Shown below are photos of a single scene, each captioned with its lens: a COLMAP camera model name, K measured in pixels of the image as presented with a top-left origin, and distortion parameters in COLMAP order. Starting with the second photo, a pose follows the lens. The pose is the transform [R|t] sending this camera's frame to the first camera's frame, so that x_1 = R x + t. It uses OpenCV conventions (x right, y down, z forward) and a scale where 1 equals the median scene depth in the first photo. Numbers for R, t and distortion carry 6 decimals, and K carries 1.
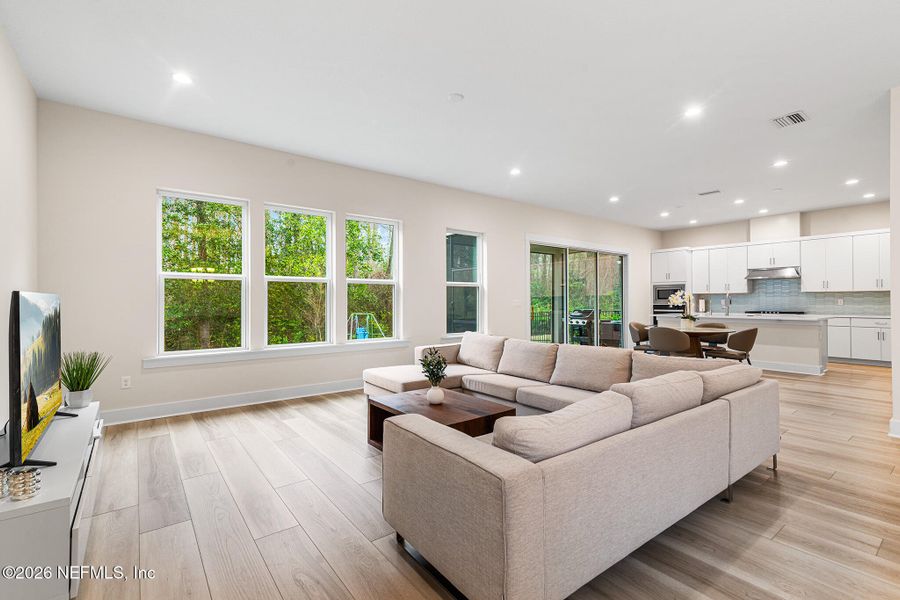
lens RADIAL K [[405.4, 0, 441.5], [0, 405.4, 300.0], [0, 0, 1]] dist [0.012629, -0.000584]
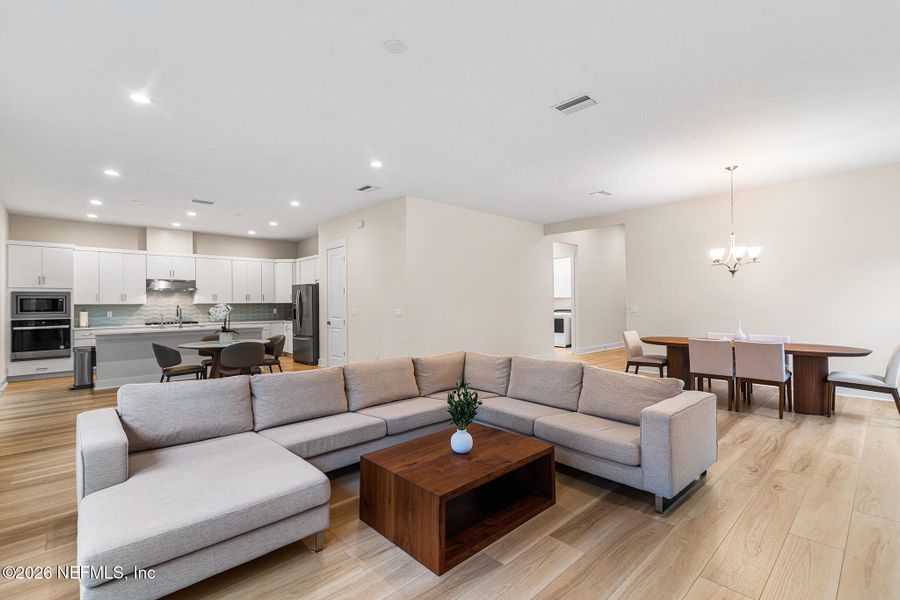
lens RADIAL K [[405.4, 0, 444.0], [0, 405.4, 299.3], [0, 0, 1]] dist [0.012629, -0.000584]
pose [[-0.092013, 0.014015, 0.995659, -0.273245], [0.005344, 0.999893, -0.013581, -0.012584], [-0.995744, 0.004072, -0.092078, 0.427624]]
